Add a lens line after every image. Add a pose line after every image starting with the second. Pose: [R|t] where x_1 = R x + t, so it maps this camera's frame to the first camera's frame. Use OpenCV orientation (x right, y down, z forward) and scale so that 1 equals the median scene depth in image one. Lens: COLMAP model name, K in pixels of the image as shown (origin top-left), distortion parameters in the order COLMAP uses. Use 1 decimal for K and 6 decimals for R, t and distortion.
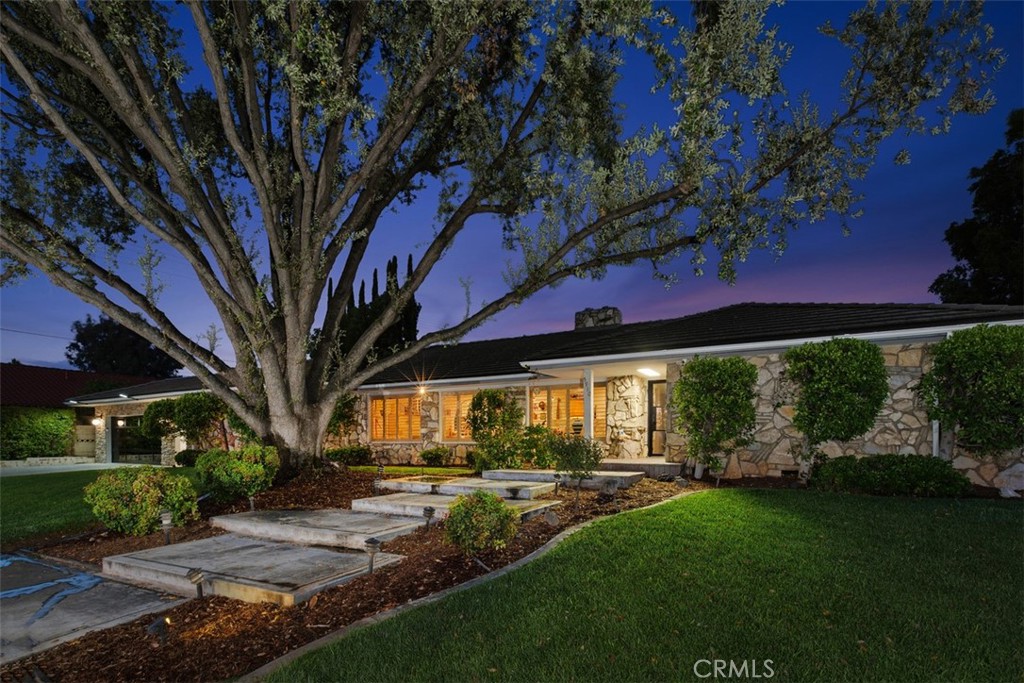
lens RADIAL K [[496.7, 0, 512.4], [0, 496.7, 439.3], [0, 0, 1]] dist [-0.001400, -0.000284]
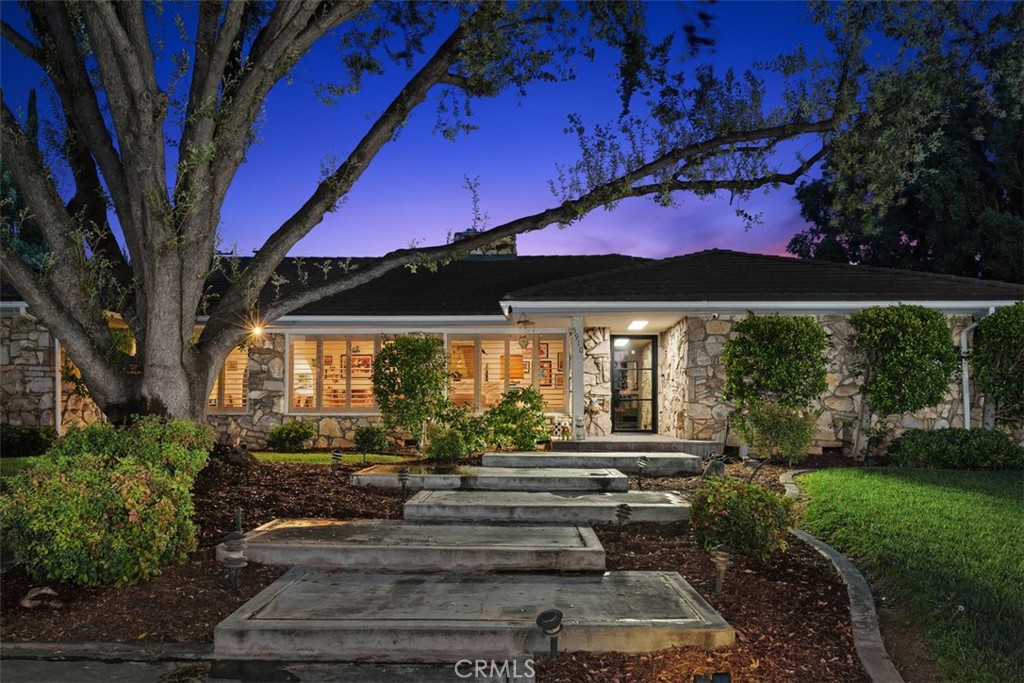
lens RADIAL K [[722.5, 0, 511.9], [0, 722.5, 377.3], [0, 0, 1]] dist [0.001286, -0.000183]
pose [[0.898619, 0.026456, 0.437931, -0.350190], [-0.006434, 0.998868, -0.047140, 0.001880], [-0.438682, 0.039543, 0.897772, 0.057064]]
